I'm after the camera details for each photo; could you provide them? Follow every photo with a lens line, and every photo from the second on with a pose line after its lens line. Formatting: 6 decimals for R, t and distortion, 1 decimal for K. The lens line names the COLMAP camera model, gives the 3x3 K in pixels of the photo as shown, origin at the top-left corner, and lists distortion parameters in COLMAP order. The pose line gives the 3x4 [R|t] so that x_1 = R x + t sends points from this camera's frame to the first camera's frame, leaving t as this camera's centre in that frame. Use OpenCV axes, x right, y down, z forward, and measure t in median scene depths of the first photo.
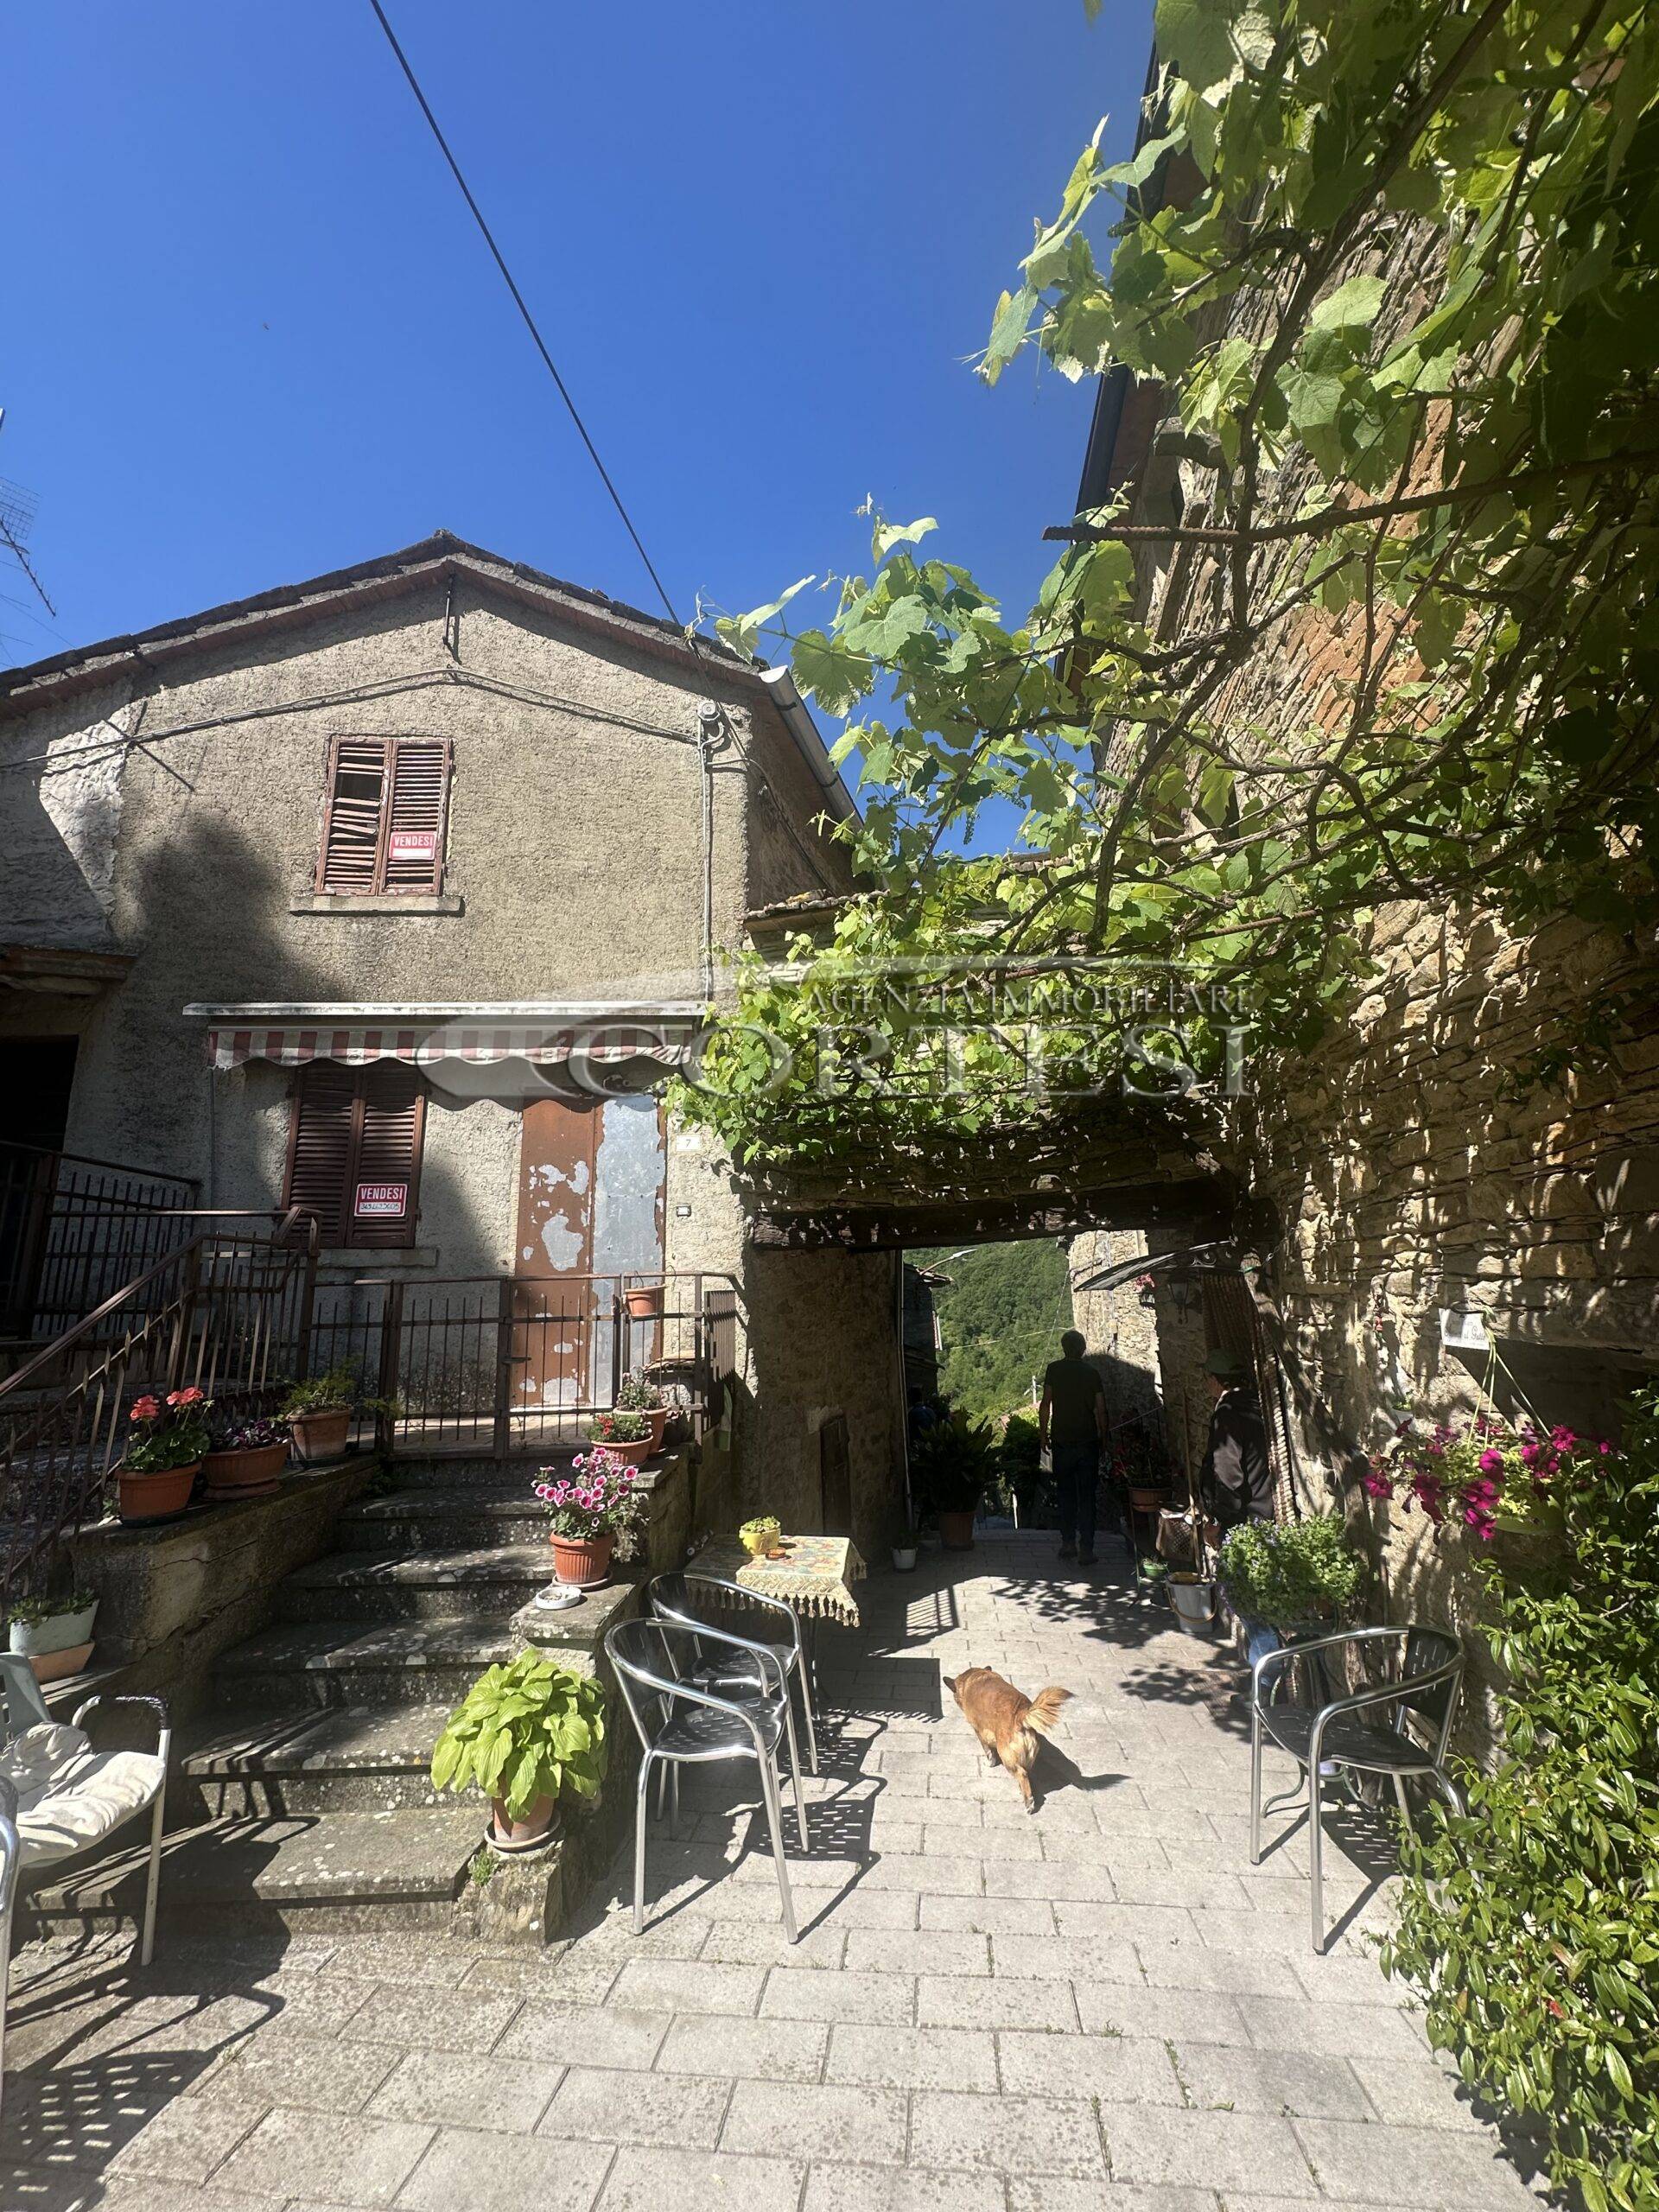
lens RADIAL K [[881.4, 0, 830.9], [0, 881.4, 1103.7], [0, 0, 1]] dist [-0.003212, 0.000749]
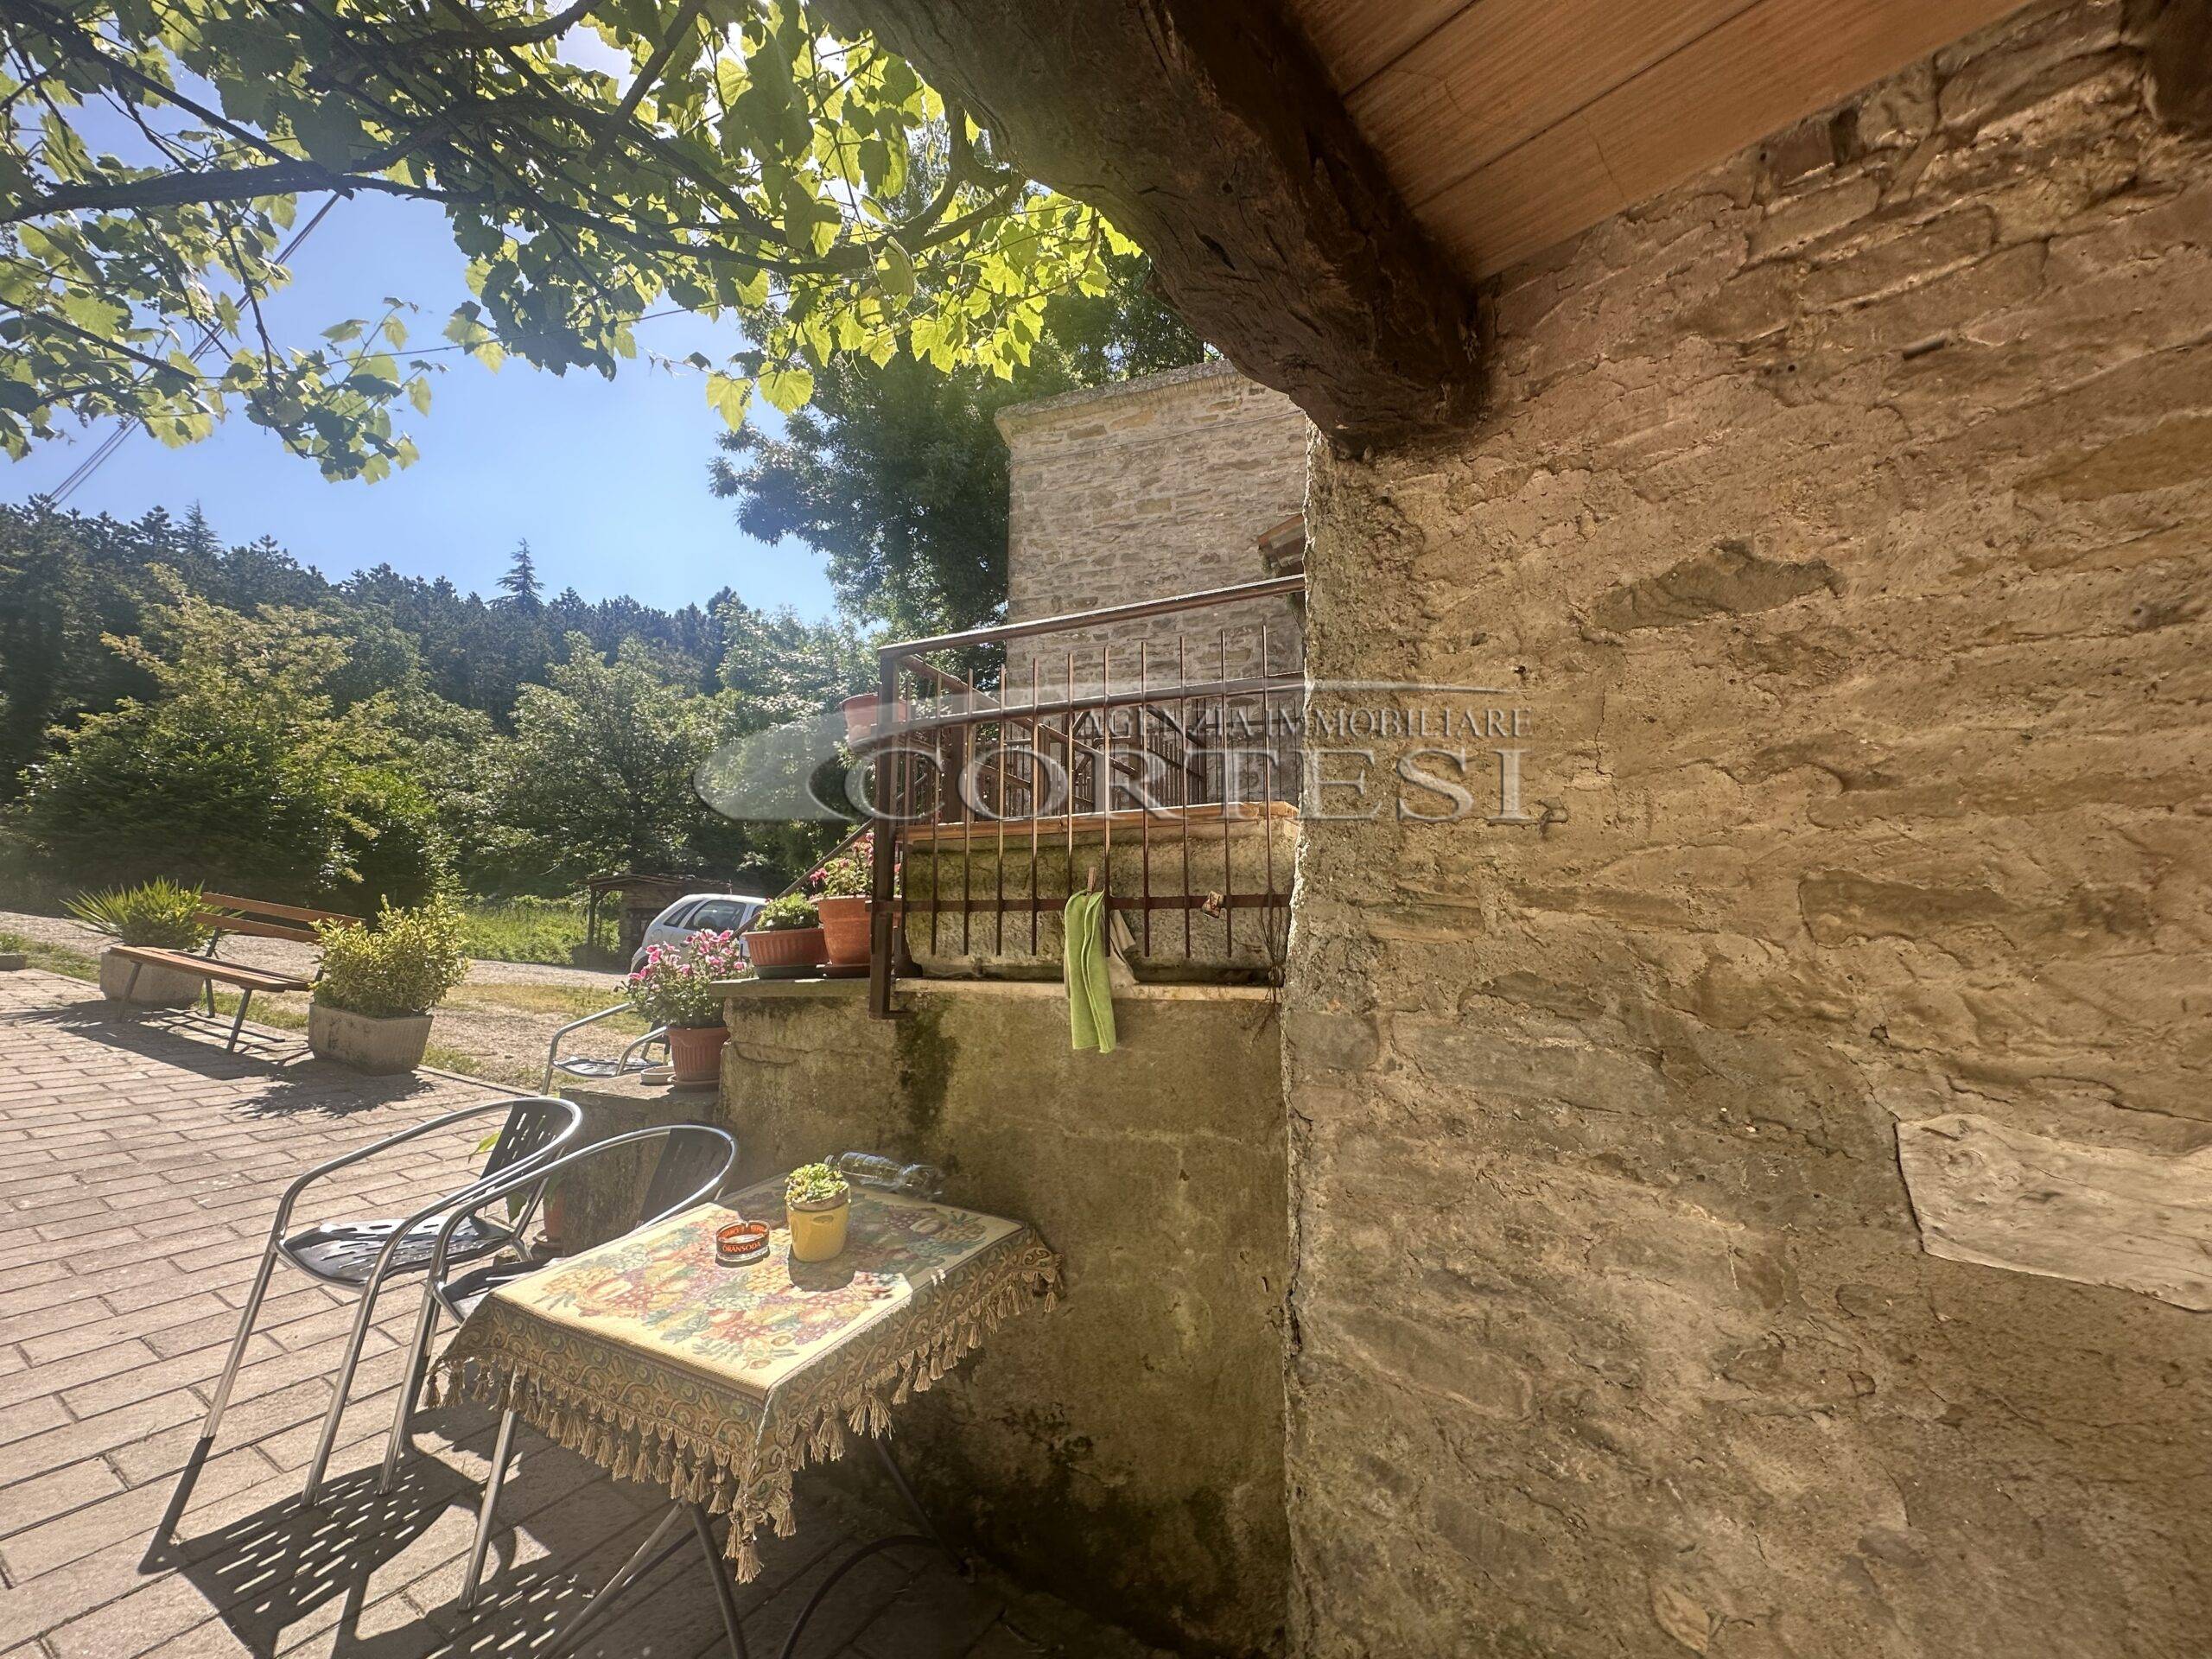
lens RADIAL K [[881.4, 0, 1105.9], [0, 881.4, 829.6], [0, 0, 1]] dist [-0.003212, 0.000749]
pose [[-0.379081, -0.067975, -0.922863, 0.214272], [0.206321, 0.965985, -0.155901, 0.327816], [0.902069, -0.249505, -0.352162, 1.053429]]
